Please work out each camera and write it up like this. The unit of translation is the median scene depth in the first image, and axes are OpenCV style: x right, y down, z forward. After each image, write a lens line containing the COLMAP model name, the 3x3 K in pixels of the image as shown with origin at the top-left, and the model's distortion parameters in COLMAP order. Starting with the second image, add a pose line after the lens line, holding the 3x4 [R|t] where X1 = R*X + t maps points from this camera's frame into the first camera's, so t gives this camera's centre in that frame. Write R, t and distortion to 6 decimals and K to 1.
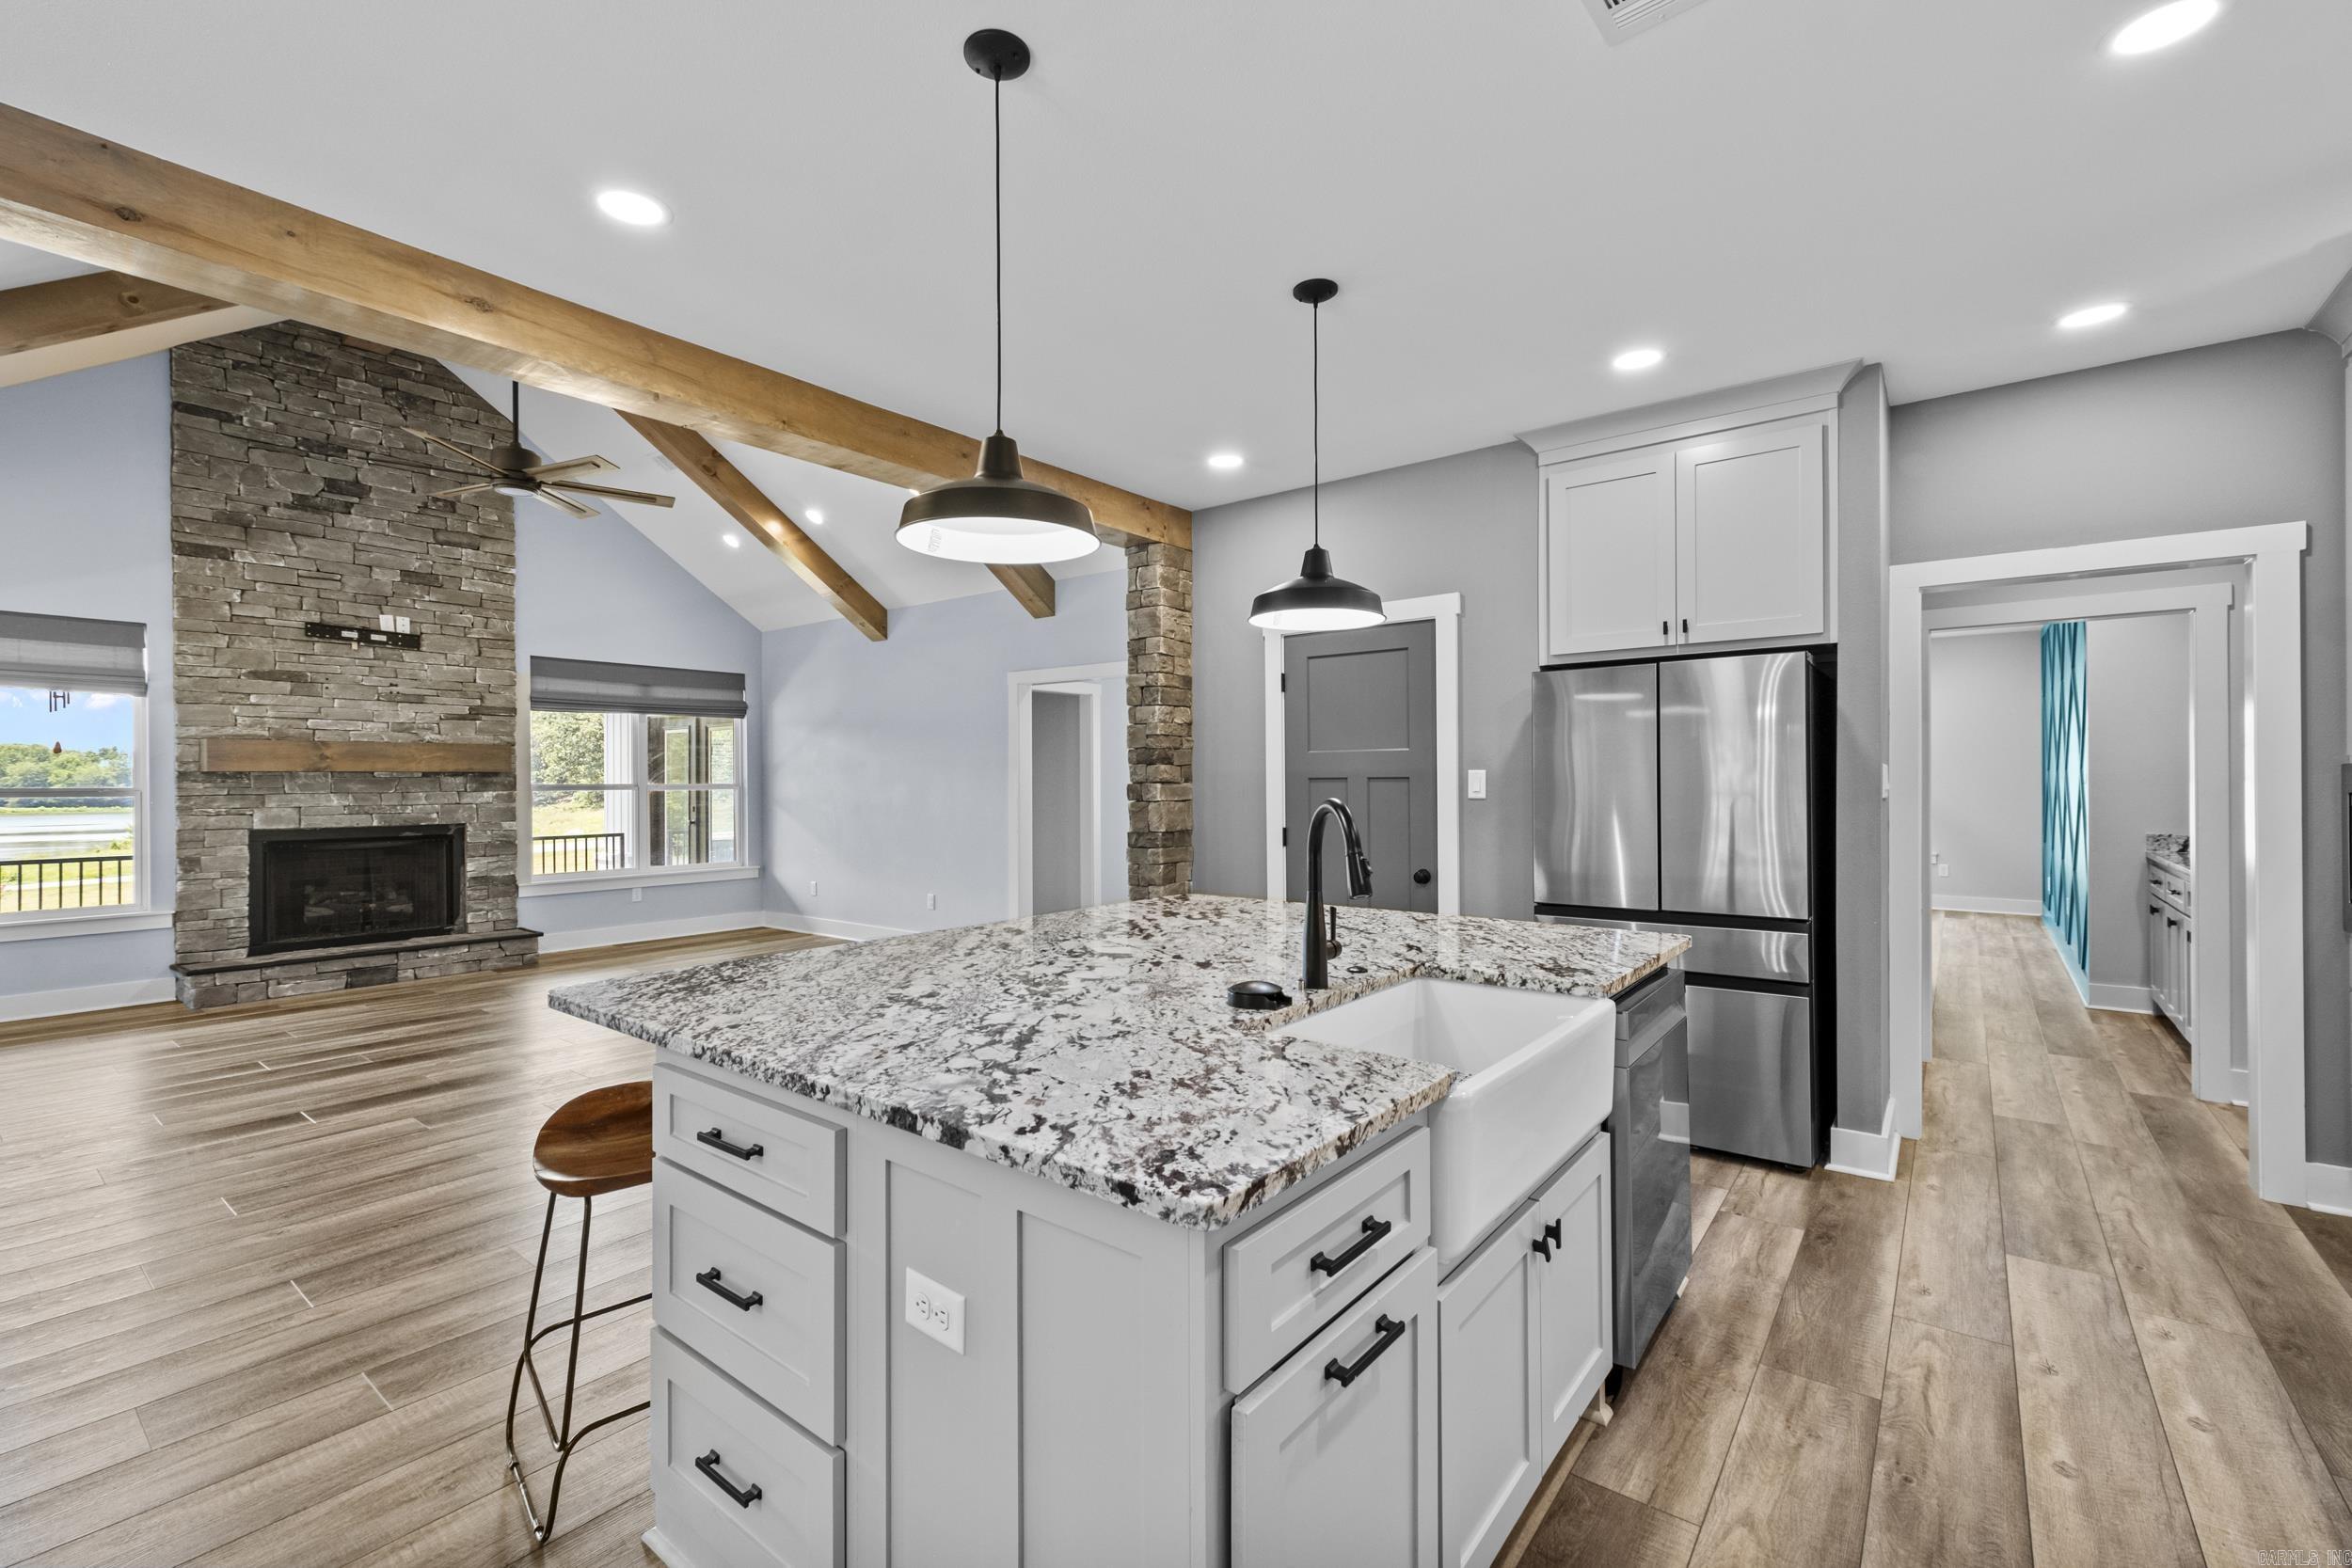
lens RADIAL K [[1015.6, 0, 1164.6], [0, 1015.6, 779.8], [0, 0, 1]] dist [0.006970, 0.001421]
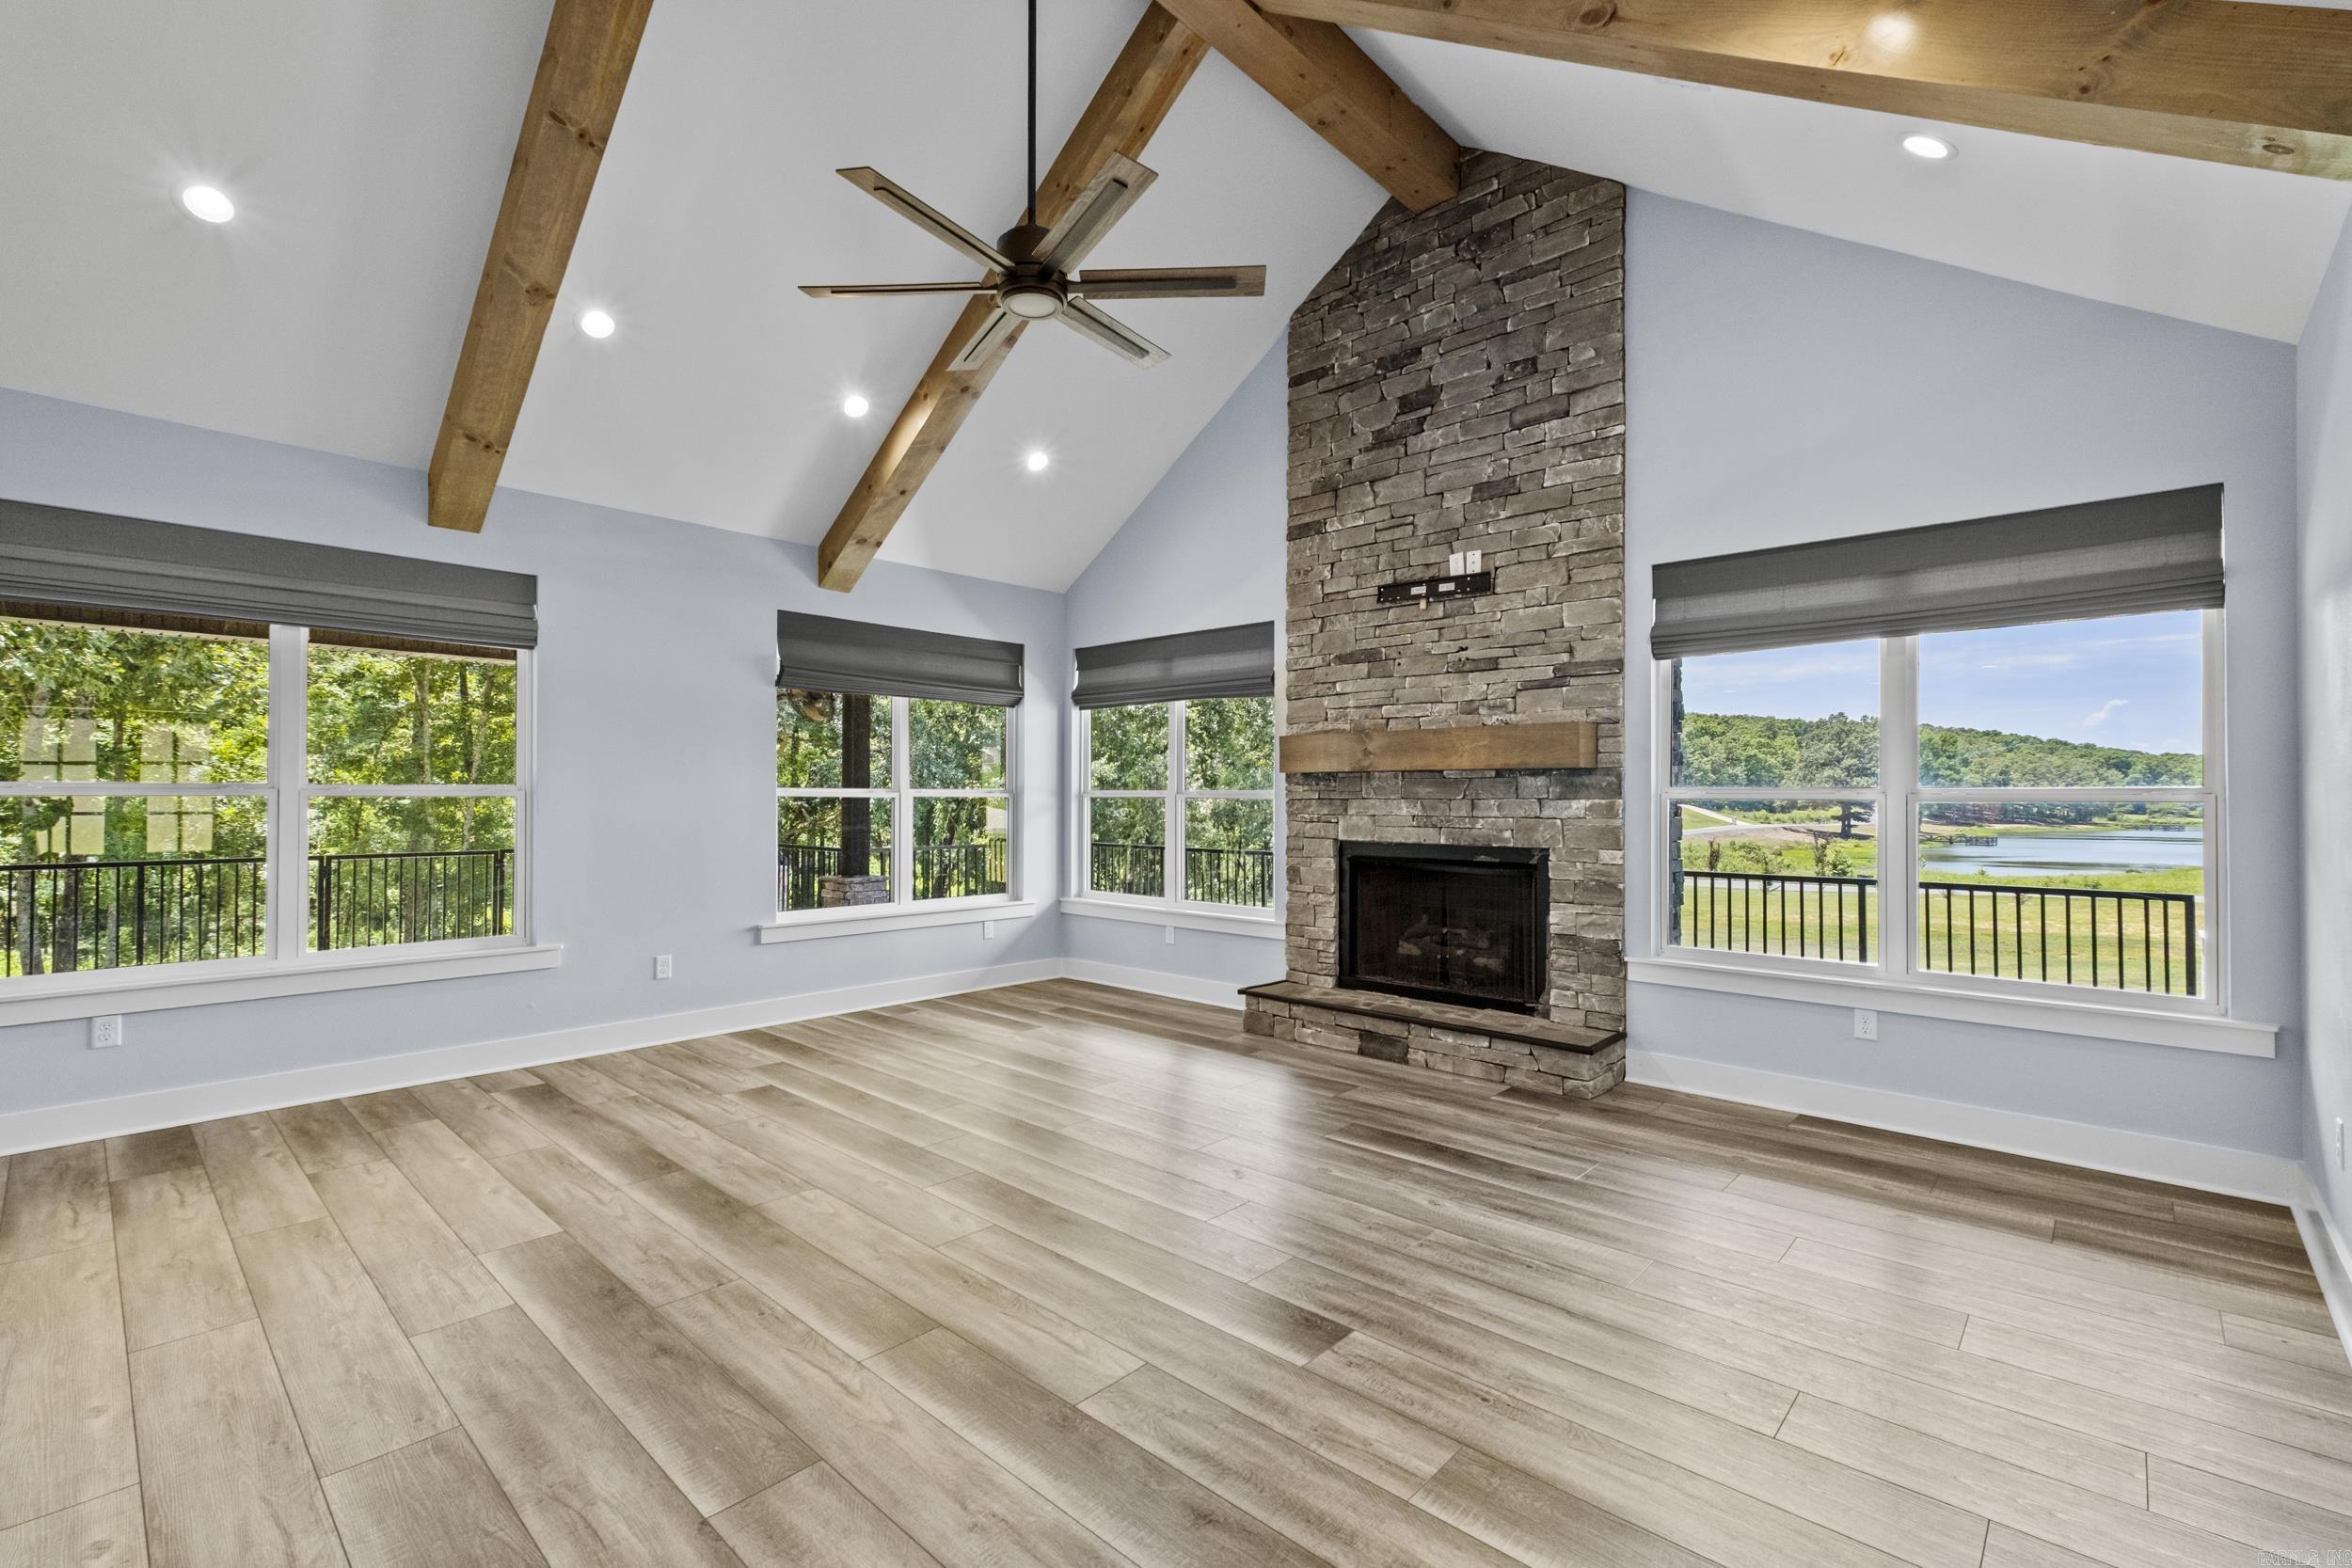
lens RADIAL K [[1015.6, 0, 1145.4], [0, 1015.6, 787.5], [0, 0, 1]] dist [0.006970, 0.001421]
pose [[-0.092776, -0.003886, -0.995679, -0.027743], [-0.002194, 0.999991, -0.003699, 0.008303], [0.995685, 0.001841, -0.092784, 0.946530]]
